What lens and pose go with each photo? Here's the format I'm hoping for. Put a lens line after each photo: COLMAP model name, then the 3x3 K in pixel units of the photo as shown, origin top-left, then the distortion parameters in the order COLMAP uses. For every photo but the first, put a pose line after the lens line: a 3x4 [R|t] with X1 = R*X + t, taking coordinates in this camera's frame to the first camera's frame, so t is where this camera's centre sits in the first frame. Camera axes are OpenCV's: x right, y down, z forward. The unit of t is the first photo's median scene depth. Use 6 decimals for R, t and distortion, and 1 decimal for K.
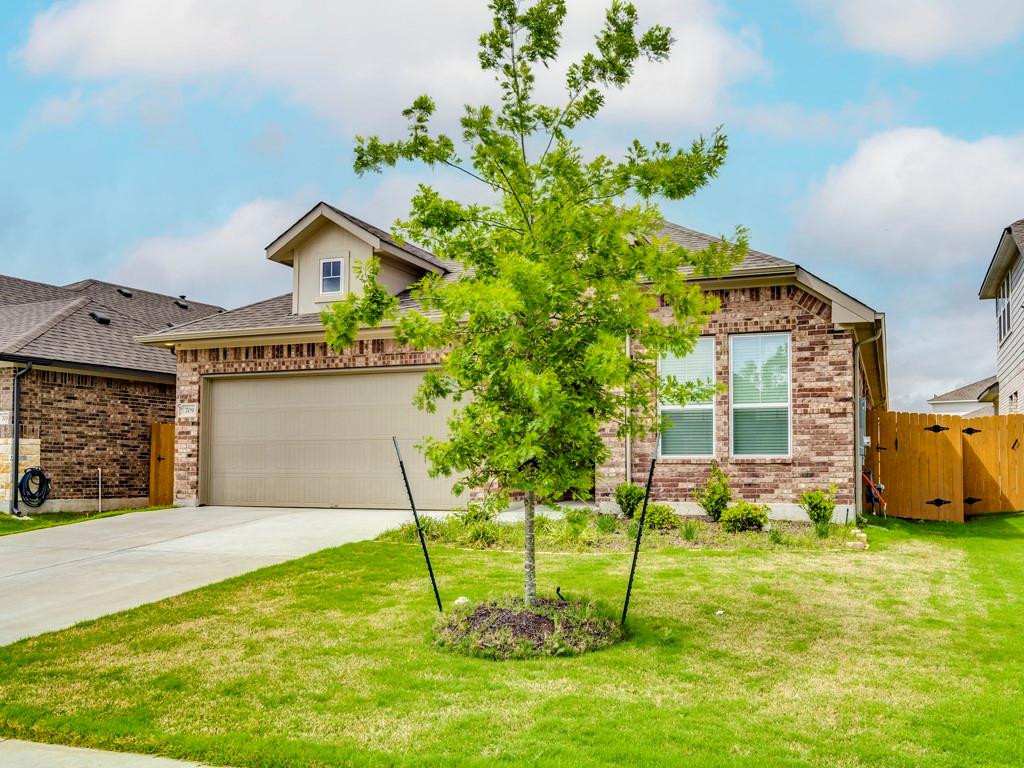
lens RADIAL K [[980.8, 0, 532.9], [0, 980.8, 425.3], [0, 0, 1]] dist [0.003929, 0.019869]
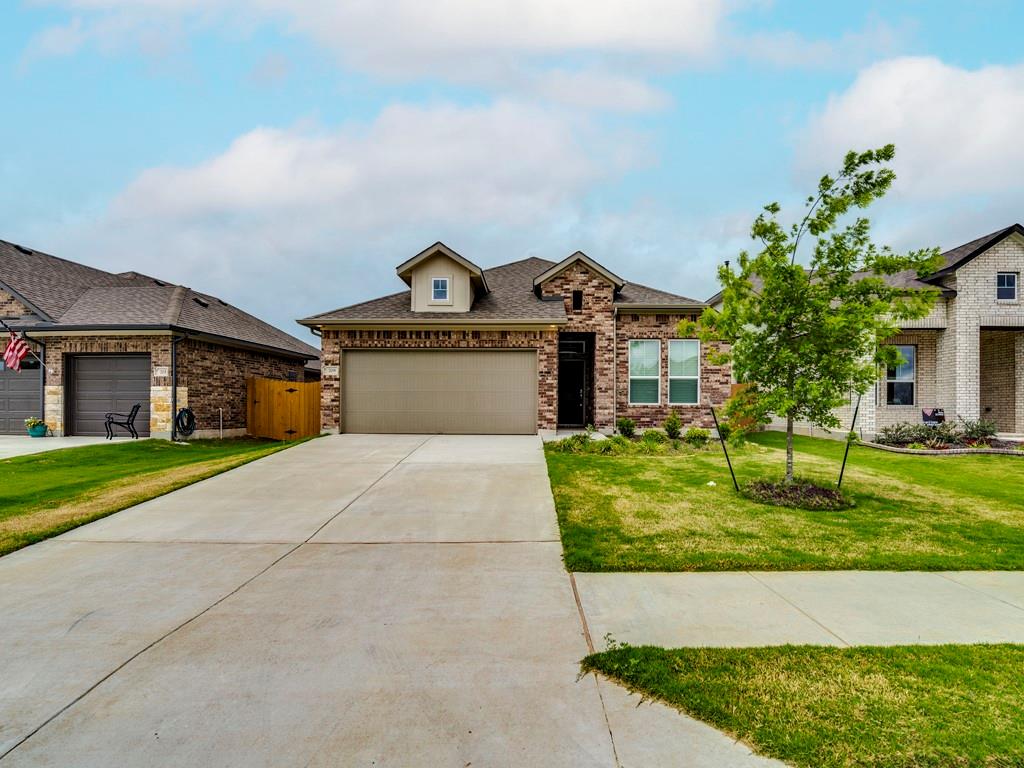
lens RADIAL K [[565.4, 0, 534.4], [0, 565.4, 413.4], [0, 0, 1]] dist [-0.002742, 0.000408]
pose [[0.929933, 0.000965, 0.367729, -0.402180], [-0.020338, 0.998601, 0.048811, 0.001962], [-0.367167, -0.052870, 0.928651, 0.078674]]
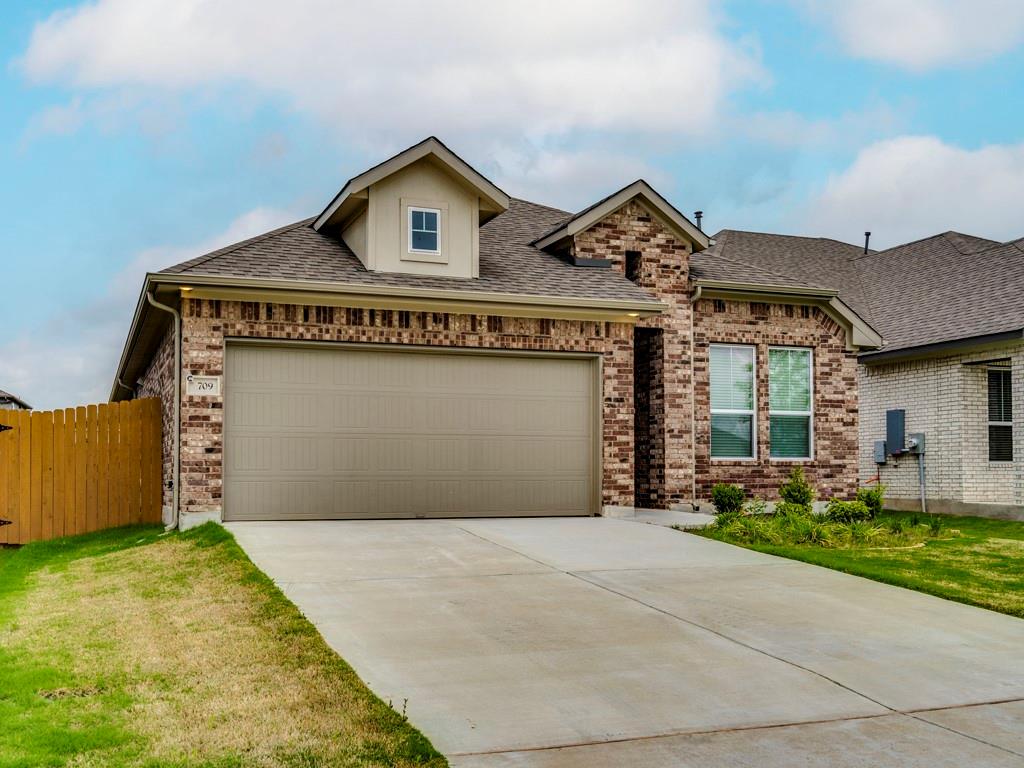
lens RADIAL K [[1109.0, 0, 497.7], [0, 1109.0, 450.6], [0, 0, 1]] dist [0.007406, 0.001115]
pose [[0.724053, 0.014272, 0.689597, -0.788376], [-0.030360, 0.999476, 0.011192, 0.016564], [-0.689076, -0.029040, 0.724107, 0.297118]]
